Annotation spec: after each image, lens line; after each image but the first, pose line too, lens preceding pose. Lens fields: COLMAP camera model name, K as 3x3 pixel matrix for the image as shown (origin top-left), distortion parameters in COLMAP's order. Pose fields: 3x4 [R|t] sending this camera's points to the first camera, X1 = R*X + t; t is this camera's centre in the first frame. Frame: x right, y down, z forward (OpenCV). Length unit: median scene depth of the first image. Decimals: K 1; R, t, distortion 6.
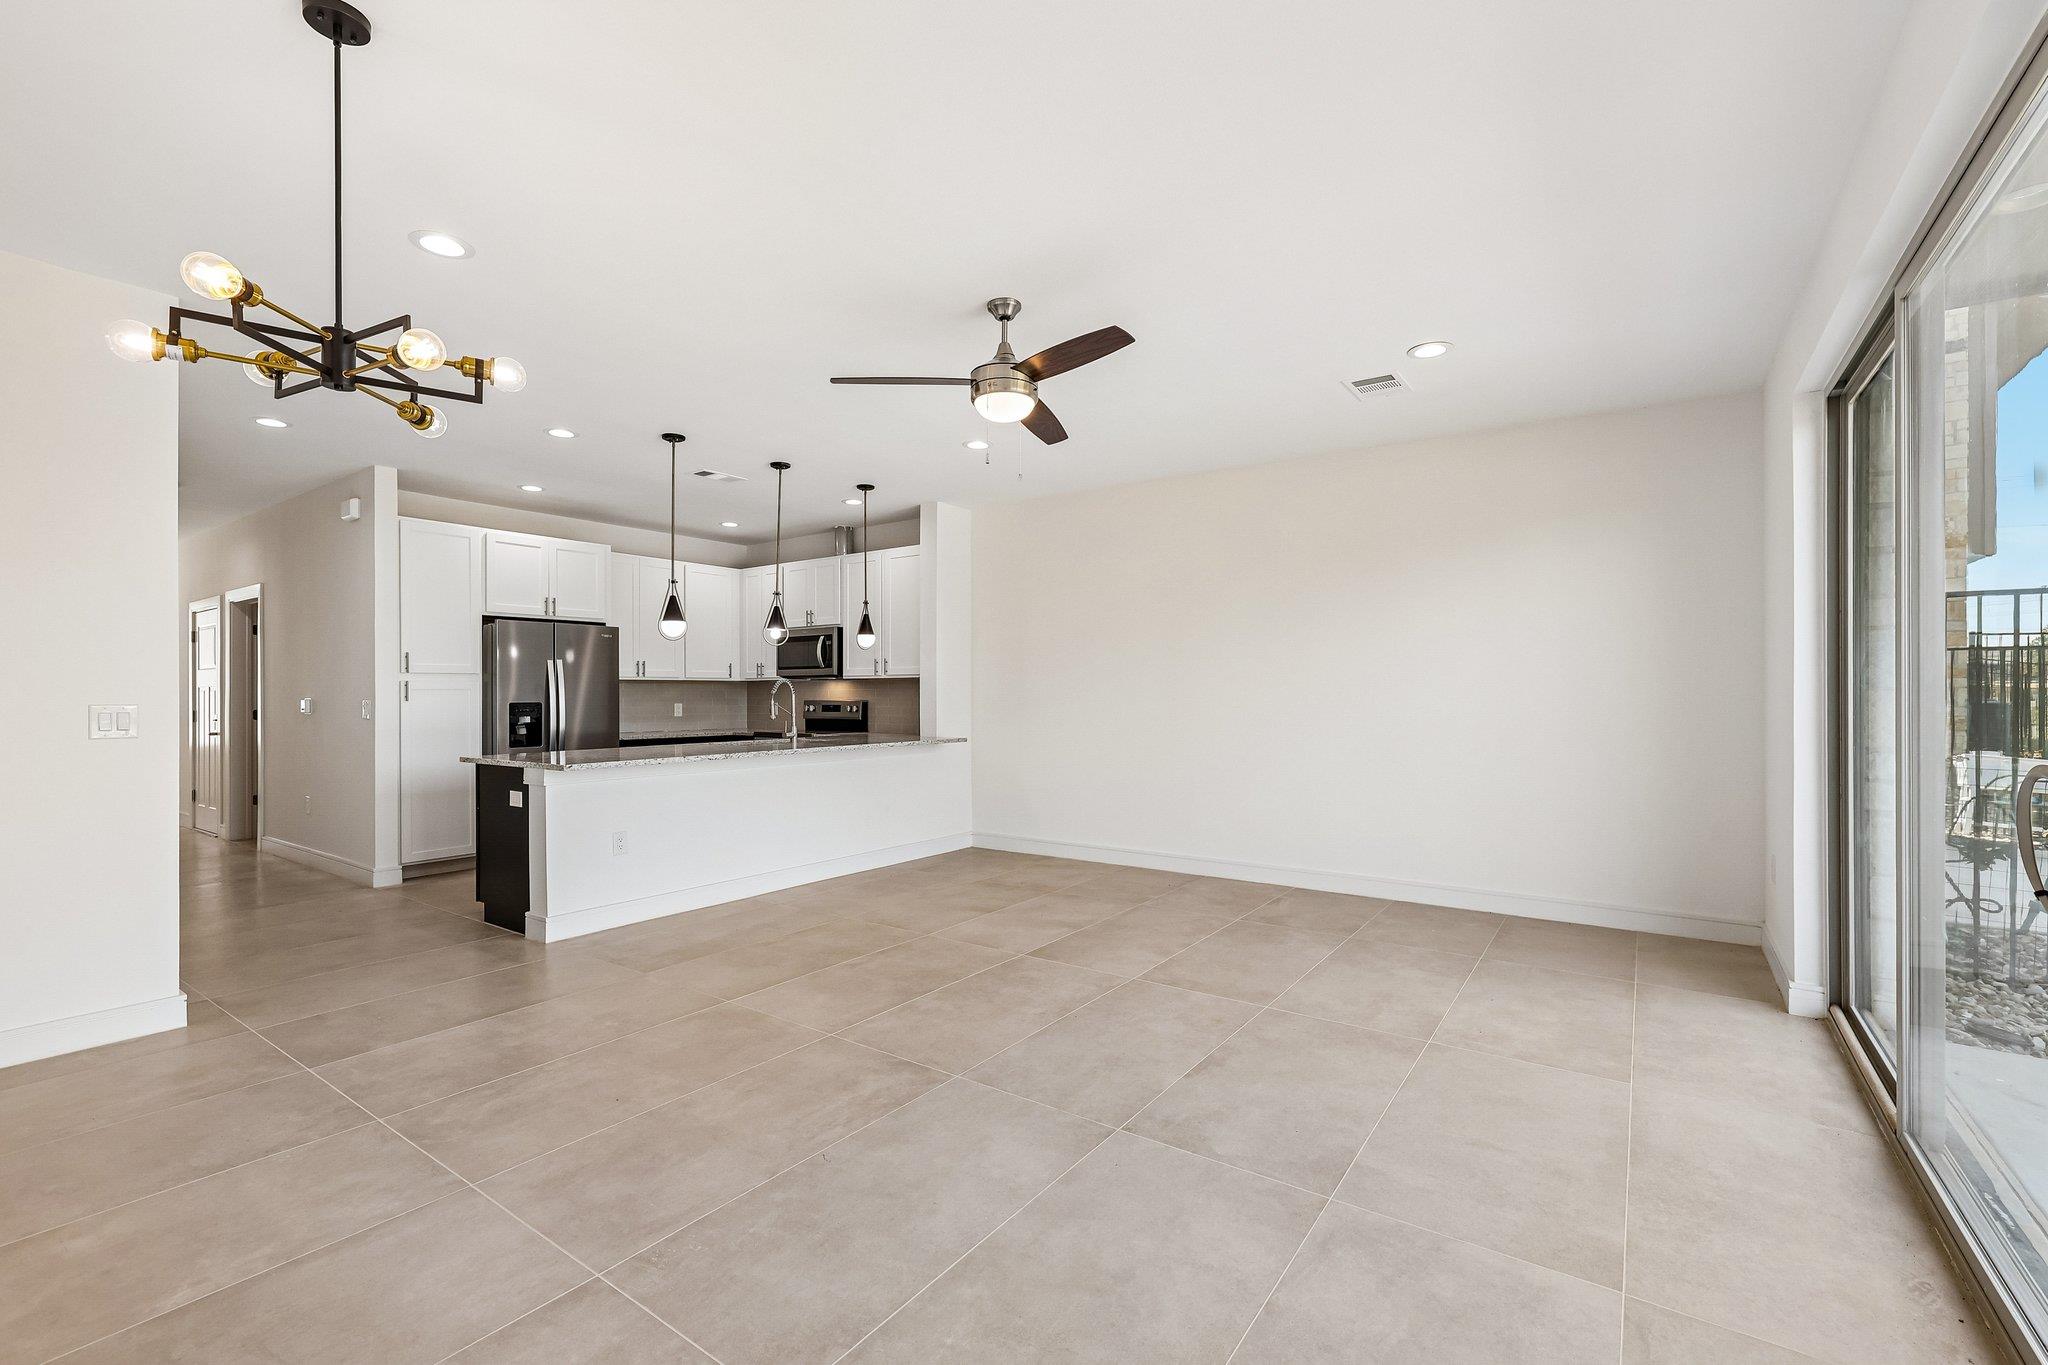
lens RADIAL K [[874.2, 0, 1028.2], [0, 874.2, 691.5], [0, 0, 1]] dist [0.001489, -0.001017]
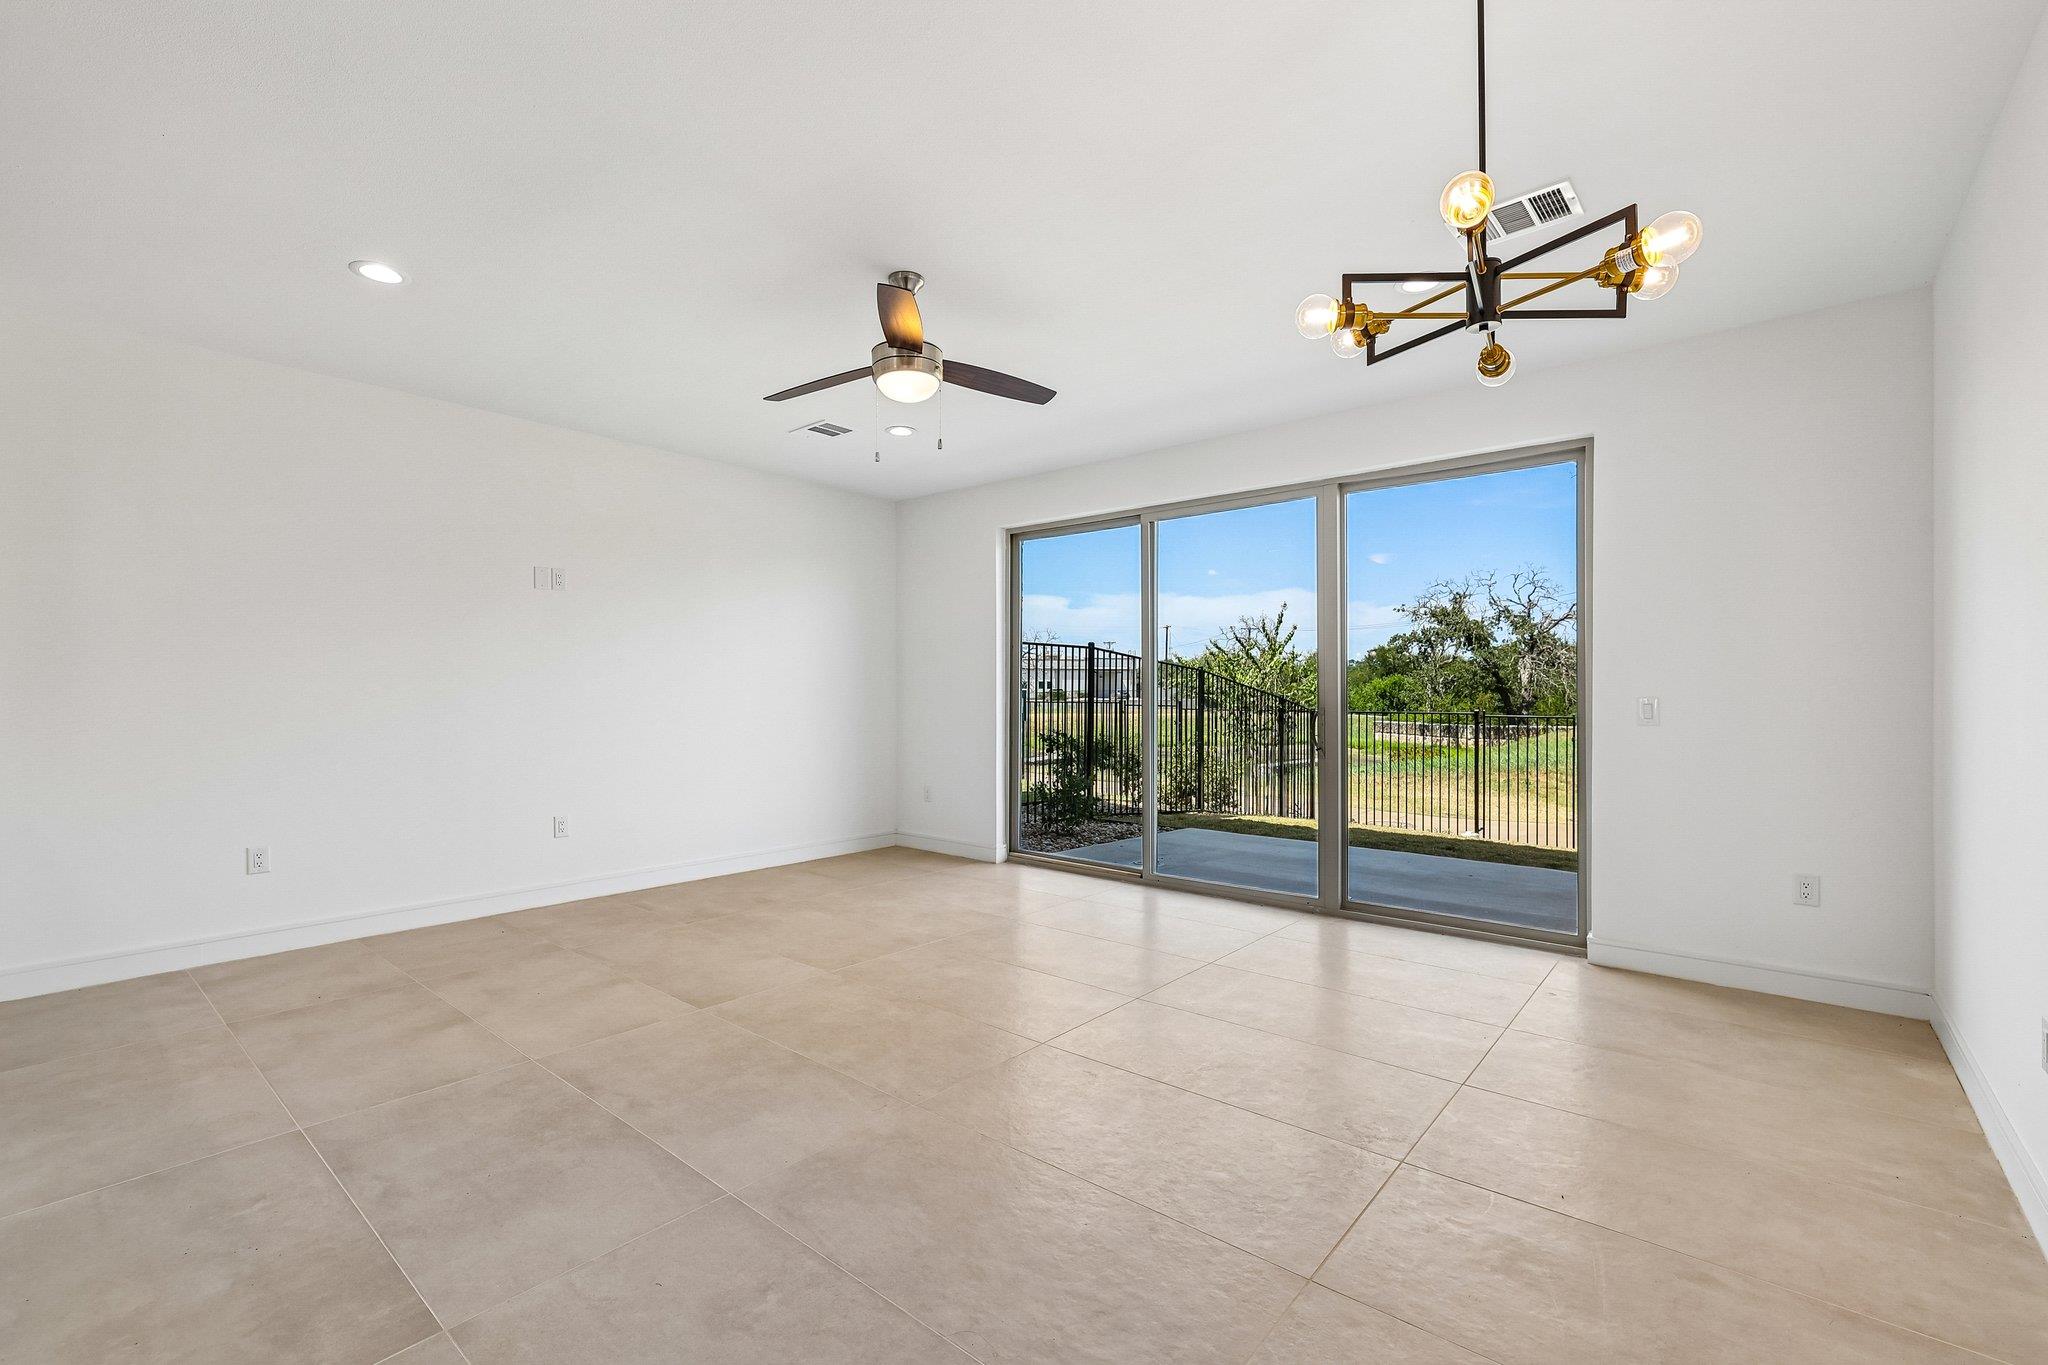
lens RADIAL K [[874.2, 0, 1025.4], [0, 874.2, 700.5], [0, 0, 1]] dist [0.001489, -0.001017]
pose [[0.085385, -0.007131, 0.996323, -0.556744], [-0.003640, 0.999965, 0.007469, 0.006898], [-0.996341, -0.004264, 0.085356, 0.453924]]
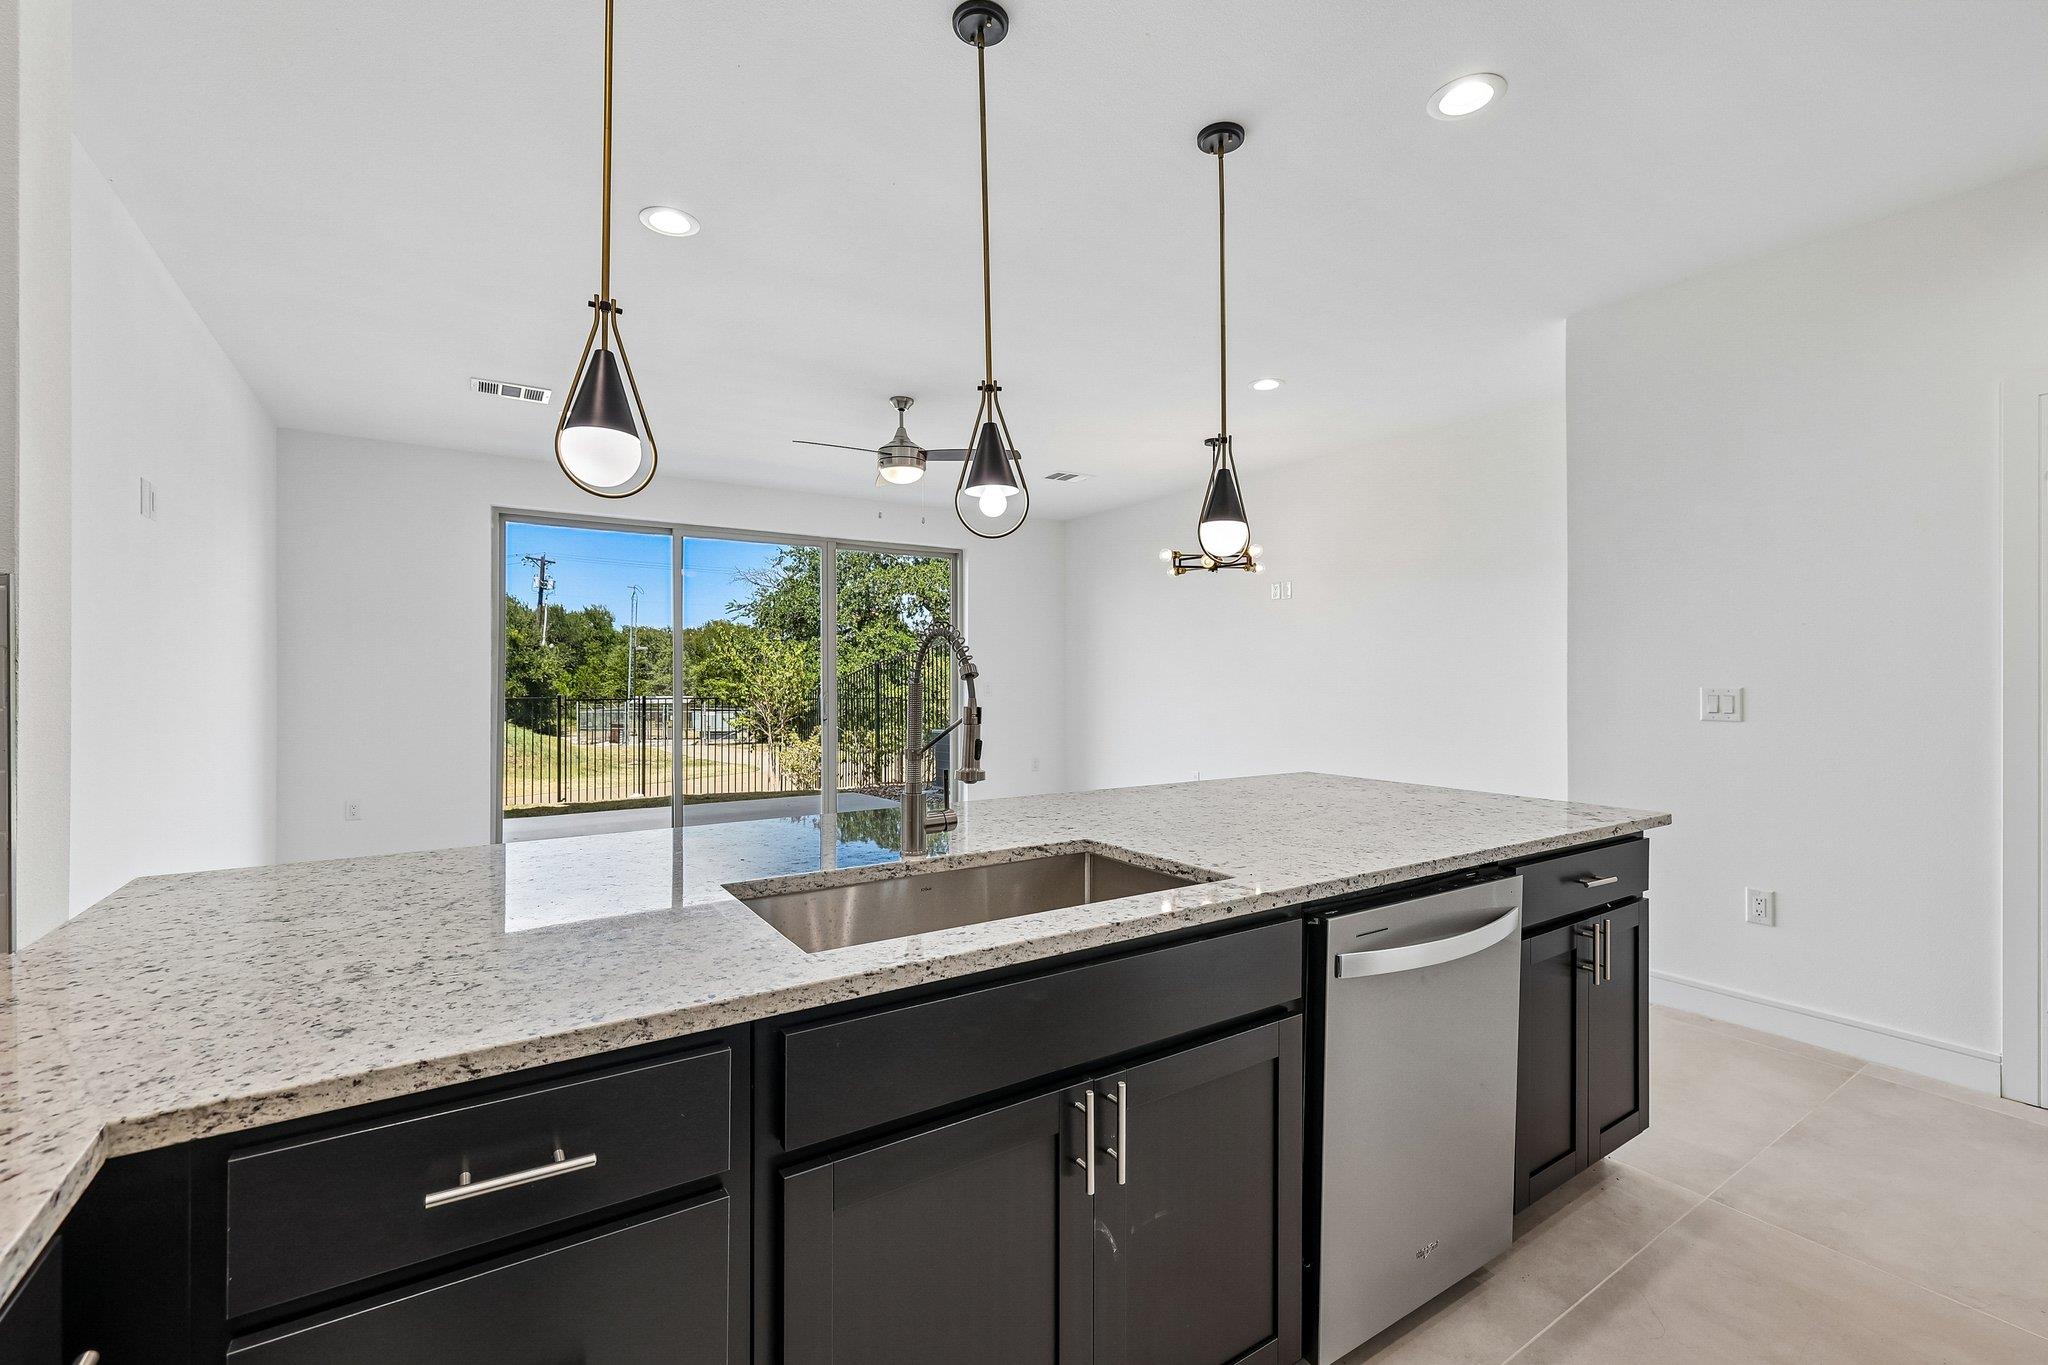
lens RADIAL K [[874.2, 0, 1025.9], [0, 874.2, 672.2], [0, 0, 1]] dist [0.001489, -0.001017]
pose [[-0.929300, 0.003734, 0.369308, -0.418157], [0.000367, 0.999958, -0.009188, 0.002959], [-0.369327, -0.008402, -0.929262, 1.276596]]
